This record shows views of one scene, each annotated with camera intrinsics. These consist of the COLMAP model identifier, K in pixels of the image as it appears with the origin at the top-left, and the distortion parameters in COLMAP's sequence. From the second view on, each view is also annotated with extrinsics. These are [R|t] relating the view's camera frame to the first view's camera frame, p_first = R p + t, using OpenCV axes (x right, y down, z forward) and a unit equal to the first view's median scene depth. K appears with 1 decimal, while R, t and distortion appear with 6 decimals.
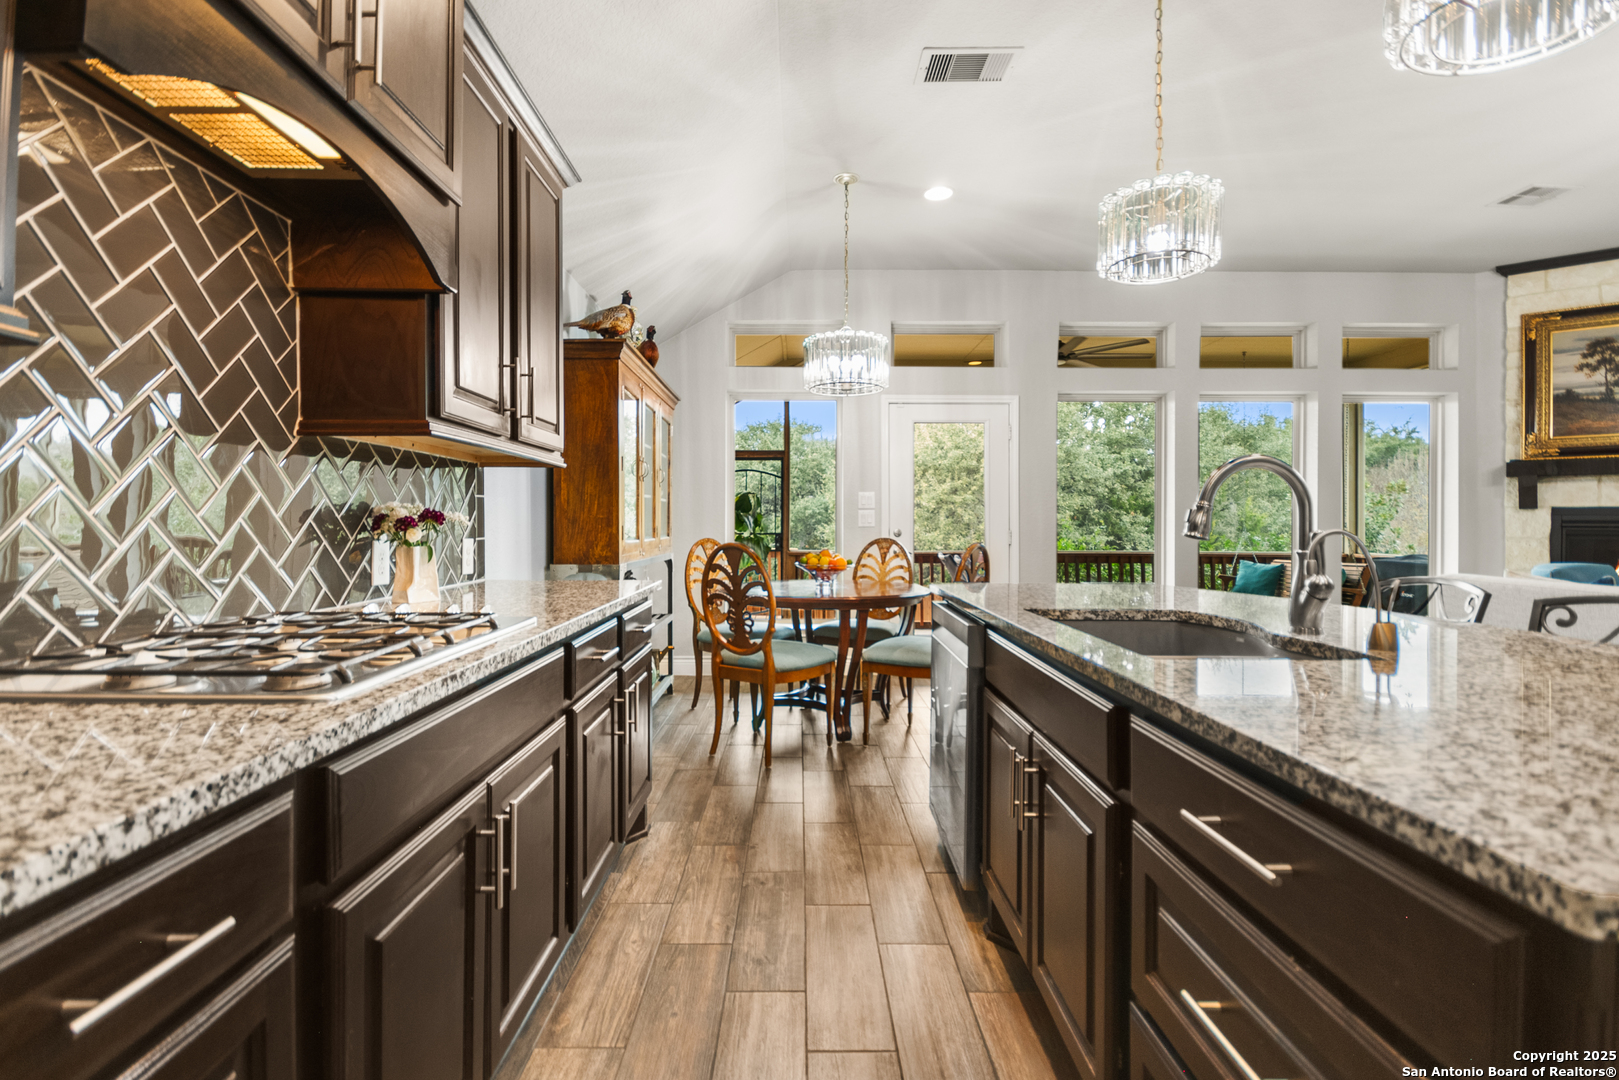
lens RADIAL K [[755.5, 0, 810.5], [0, 755.5, 526.2], [0, 0, 1]] dist [-0.003218, -0.000999]
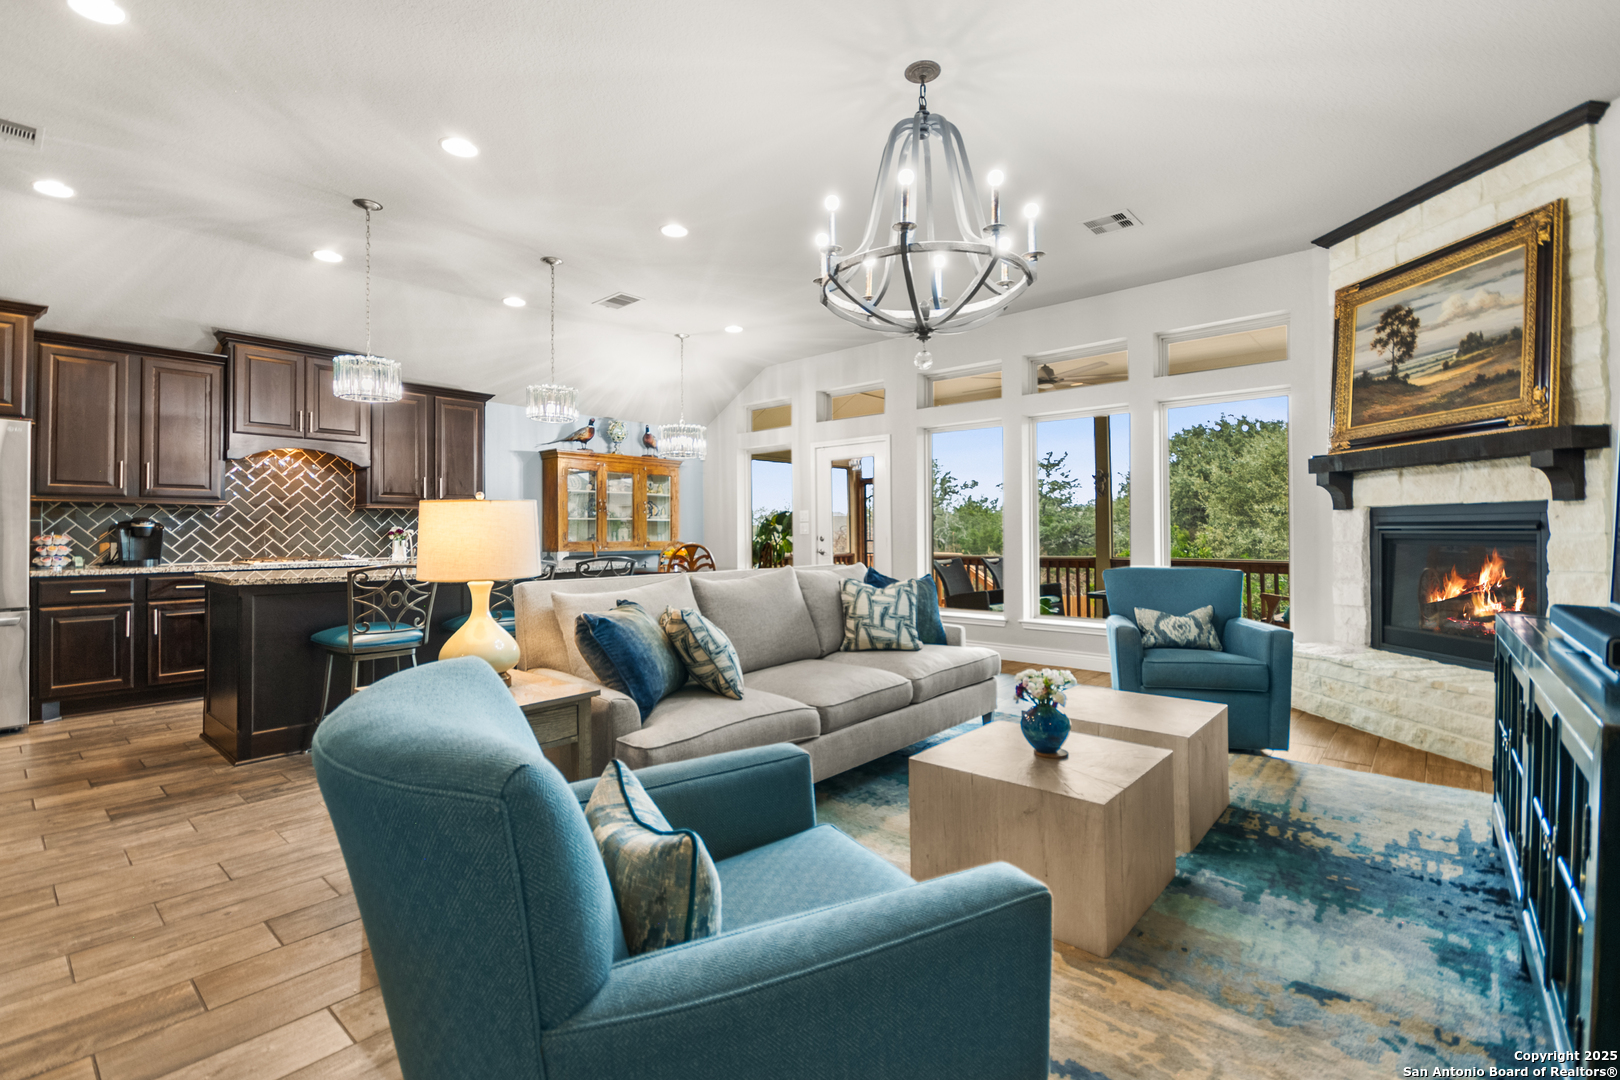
lens RADIAL K [[743.6, 0, 794.1], [0, 743.6, 514.7], [0, 0, 1]] dist [0.006926, -0.002976]
pose [[0.739167, -0.024023, -0.673093, 1.083778], [0.003590, 0.999490, -0.031730, 0.008422], [0.673512, 0.021037, 0.738877, -0.072145]]
